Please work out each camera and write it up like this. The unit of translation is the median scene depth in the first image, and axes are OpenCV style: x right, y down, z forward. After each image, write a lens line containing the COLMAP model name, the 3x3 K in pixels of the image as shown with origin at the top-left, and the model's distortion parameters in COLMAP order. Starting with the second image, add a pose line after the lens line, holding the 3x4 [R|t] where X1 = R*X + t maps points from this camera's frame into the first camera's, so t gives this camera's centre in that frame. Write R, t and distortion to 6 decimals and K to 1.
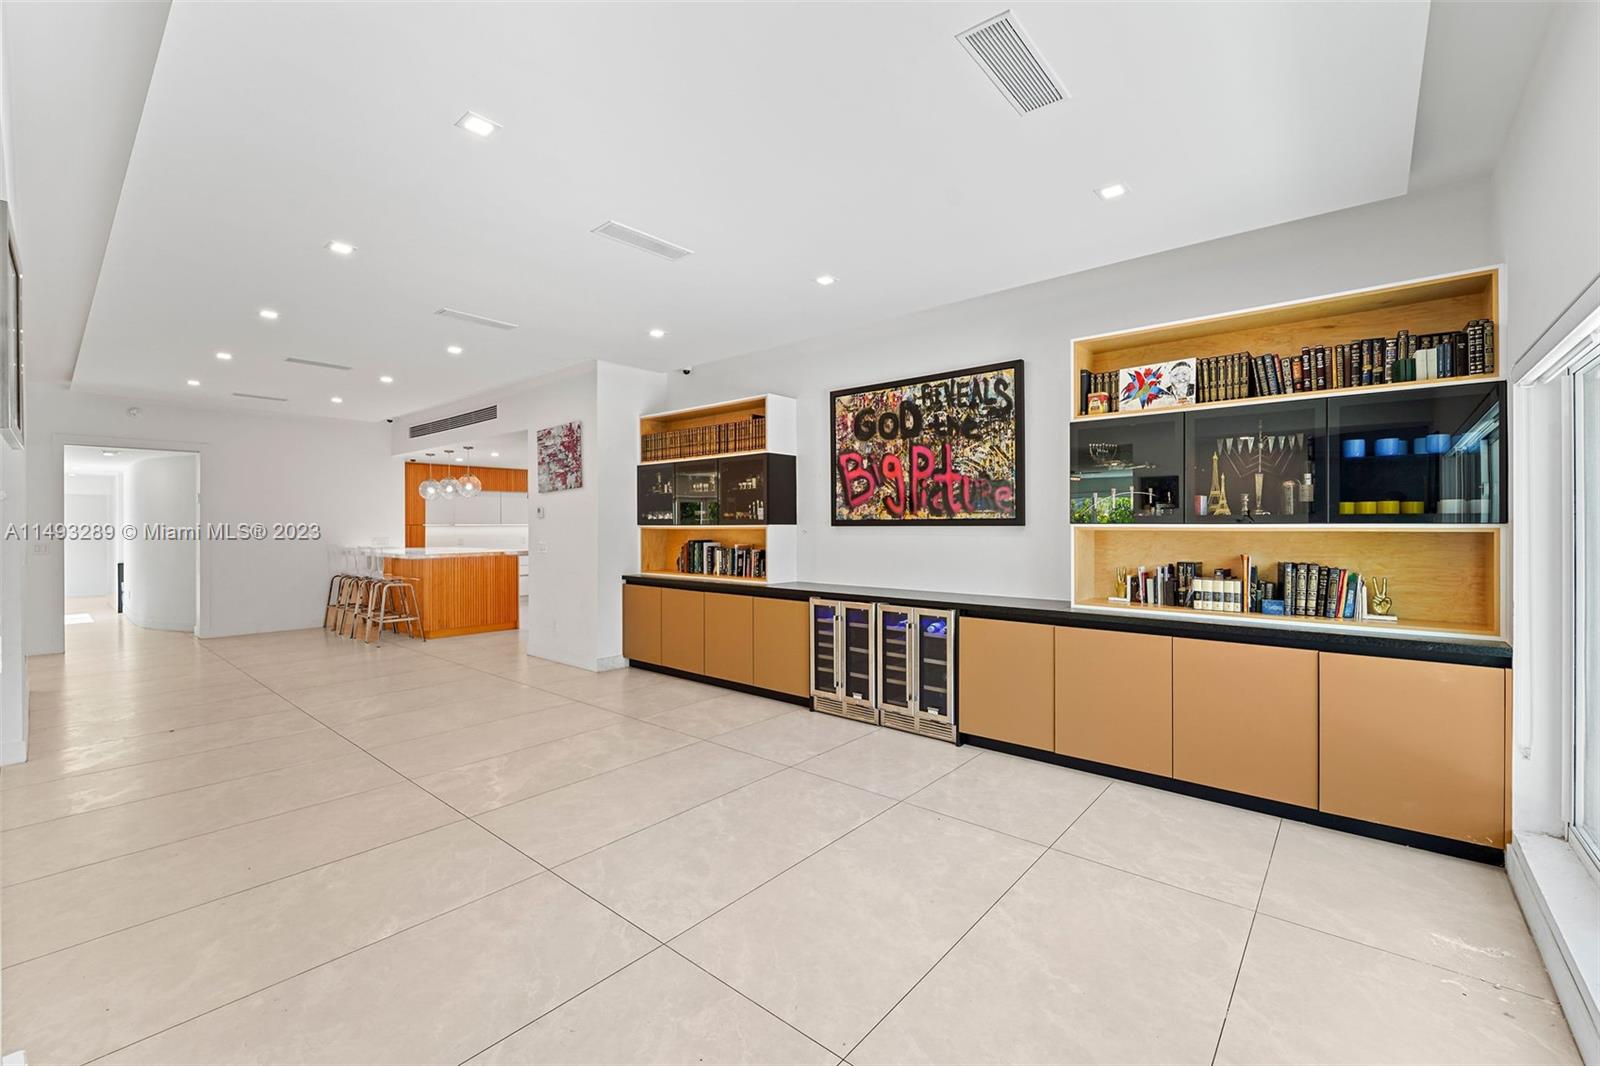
lens RADIAL K [[658.7, 0, 791.9], [0, 658.7, 530.6], [0, 0, 1]] dist [-0.001088, 0.000008]
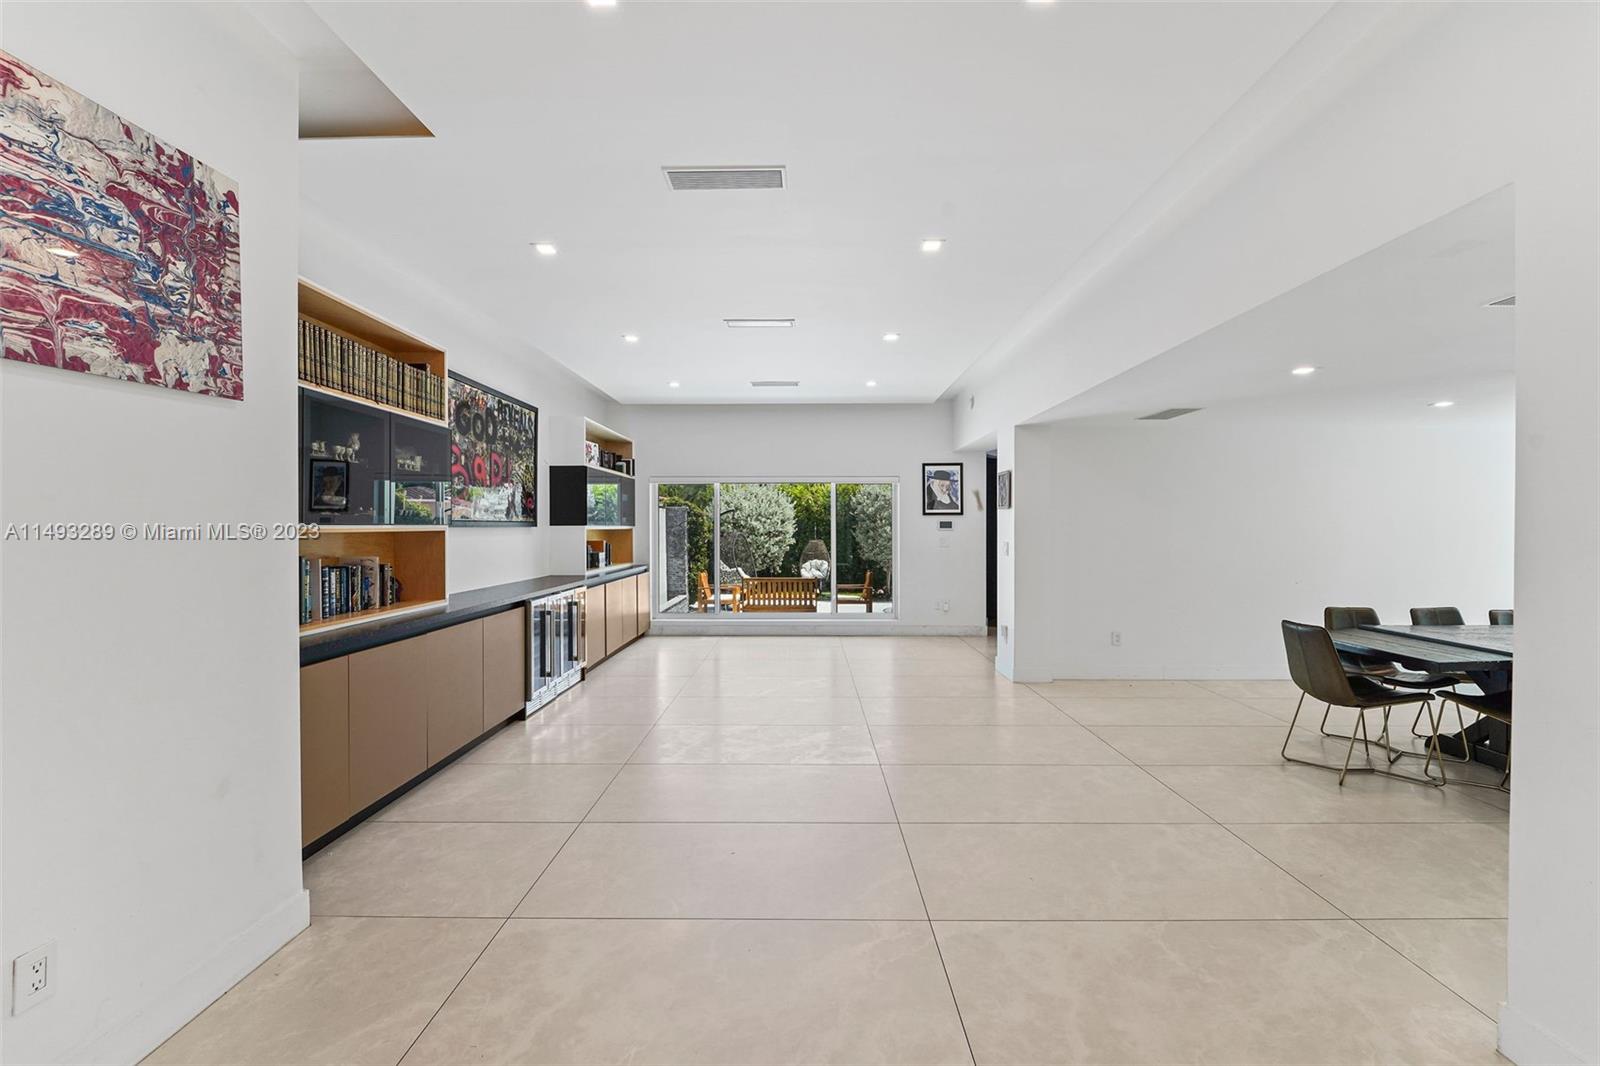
lens RADIAL K [[658.7, 0, 796.0], [0, 658.7, 530.8], [0, 0, 1]] dist [-0.001088, 0.000008]
pose [[-0.645948, -0.007136, 0.763348, -0.728385], [-0.003826, 0.999974, 0.006110, -0.006551], [-0.763372, 0.001026, -0.645959, 0.997257]]
